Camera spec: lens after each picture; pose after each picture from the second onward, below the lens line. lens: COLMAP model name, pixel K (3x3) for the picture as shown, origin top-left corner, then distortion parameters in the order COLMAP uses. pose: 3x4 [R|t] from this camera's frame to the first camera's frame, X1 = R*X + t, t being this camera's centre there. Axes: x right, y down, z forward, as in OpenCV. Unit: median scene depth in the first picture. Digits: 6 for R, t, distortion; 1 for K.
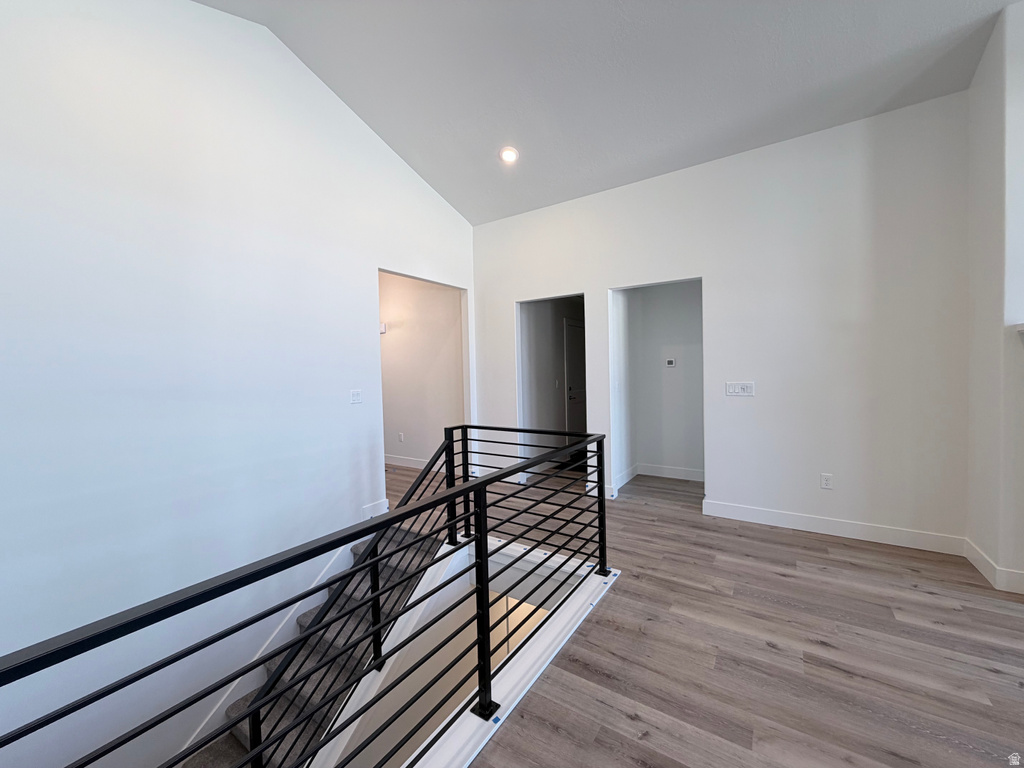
lens RADIAL K [[410.3, 0, 512.6], [0, 410.3, 387.9], [0, 0, 1]] dist [-0.003037, 0.001077]
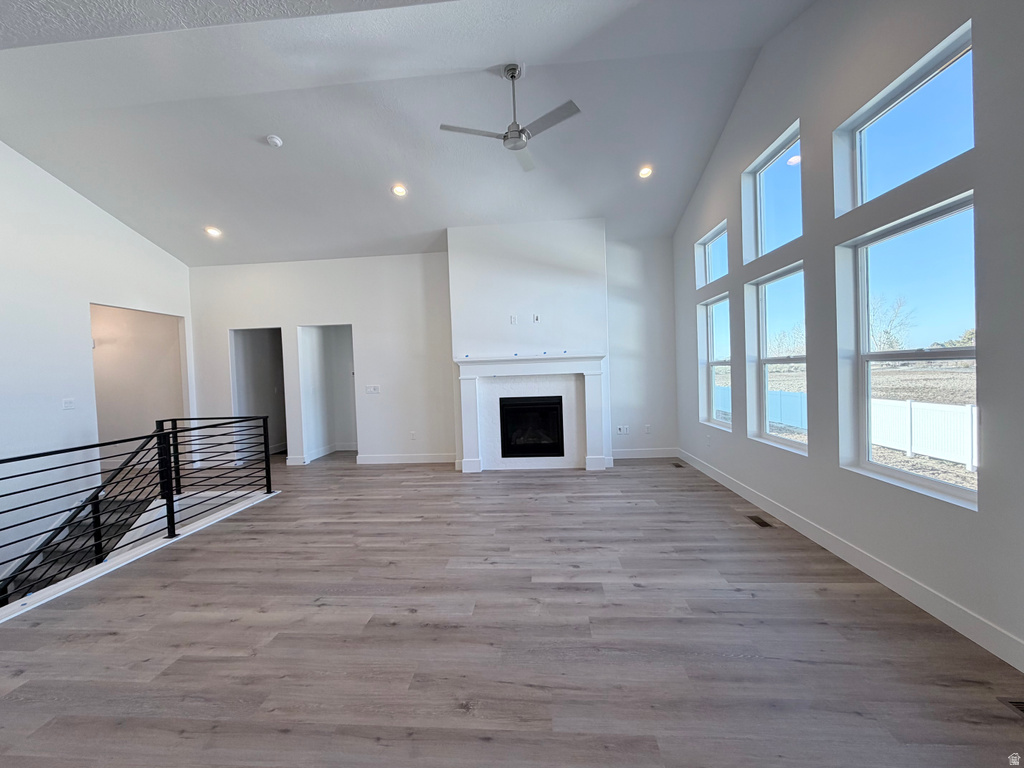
lens RADIAL K [[410.3, 0, 508.6], [0, 410.3, 383.3], [0, 0, 1]] dist [-0.003037, 0.001077]
pose [[0.875698, -0.022193, 0.482350, 0.228339], [0.036165, 0.999152, -0.019685, 0.035683], [-0.481504, 0.034682, 0.875757, -0.877008]]
